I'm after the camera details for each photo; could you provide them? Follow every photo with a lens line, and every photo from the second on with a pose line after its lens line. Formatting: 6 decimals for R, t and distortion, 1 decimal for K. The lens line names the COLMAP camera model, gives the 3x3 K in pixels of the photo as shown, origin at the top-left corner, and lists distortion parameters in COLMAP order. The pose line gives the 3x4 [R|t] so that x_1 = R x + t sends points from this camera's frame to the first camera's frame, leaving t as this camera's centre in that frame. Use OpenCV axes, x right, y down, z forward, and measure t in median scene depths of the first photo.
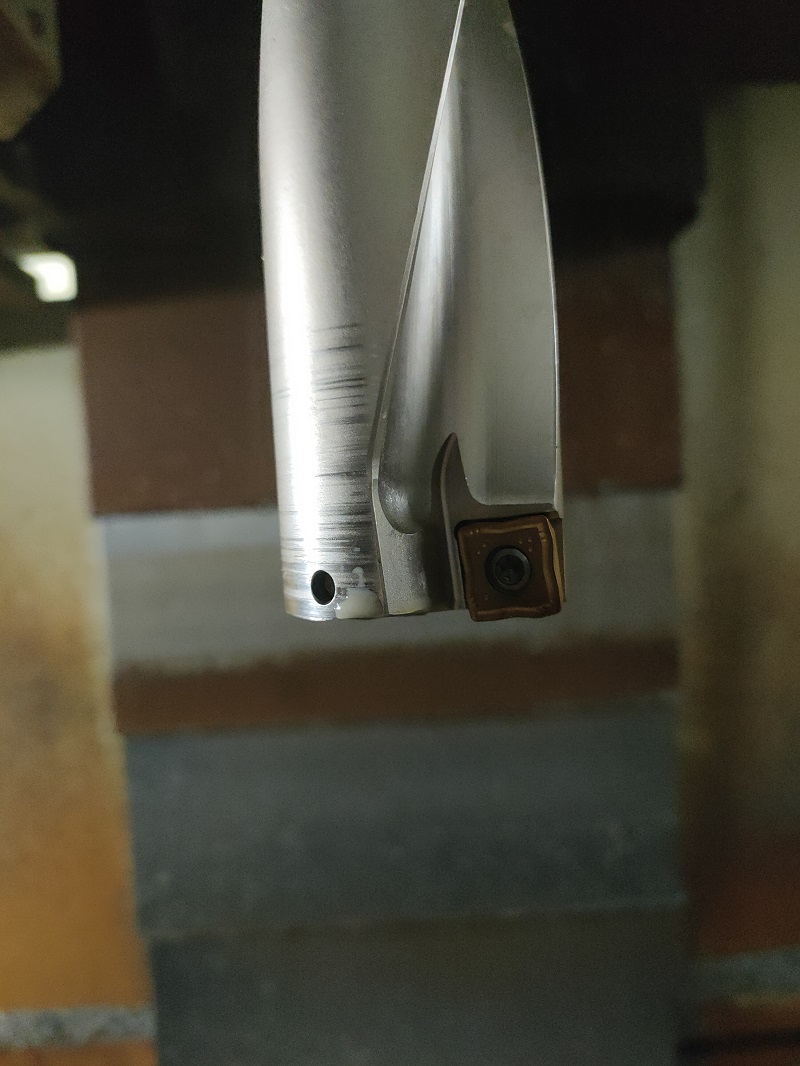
lens RADIAL K [[859.8, 0, 400.0], [0, 859.8, 533.0], [0, 0, 1]] dist [-0.007253, -0.004281]
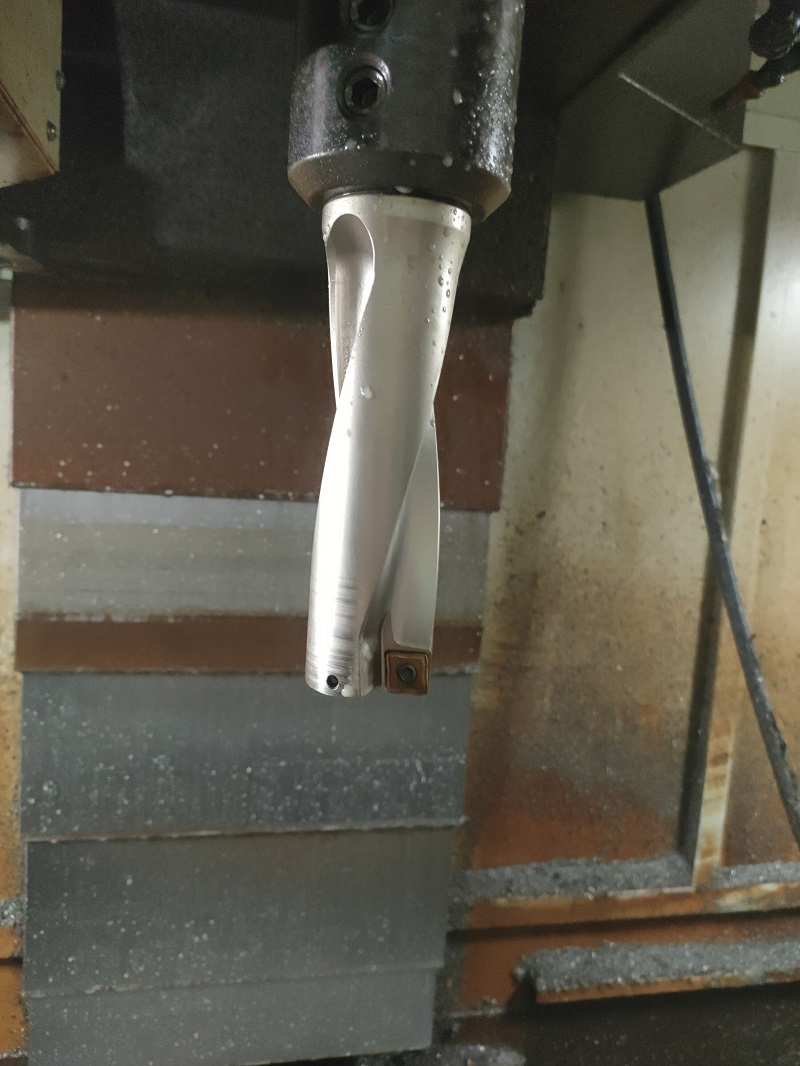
lens RADIAL K [[781.5, 0, 400.0], [0, 781.5, 533.0], [0, 0, 1]] dist [-0.004602, -0.005841]
pose [[0.976153, 0.097915, 0.193749, -0.044174], [-0.108211, 0.993186, 0.043263, -0.055508], [-0.188193, -0.063197, 0.980097, -0.136661]]
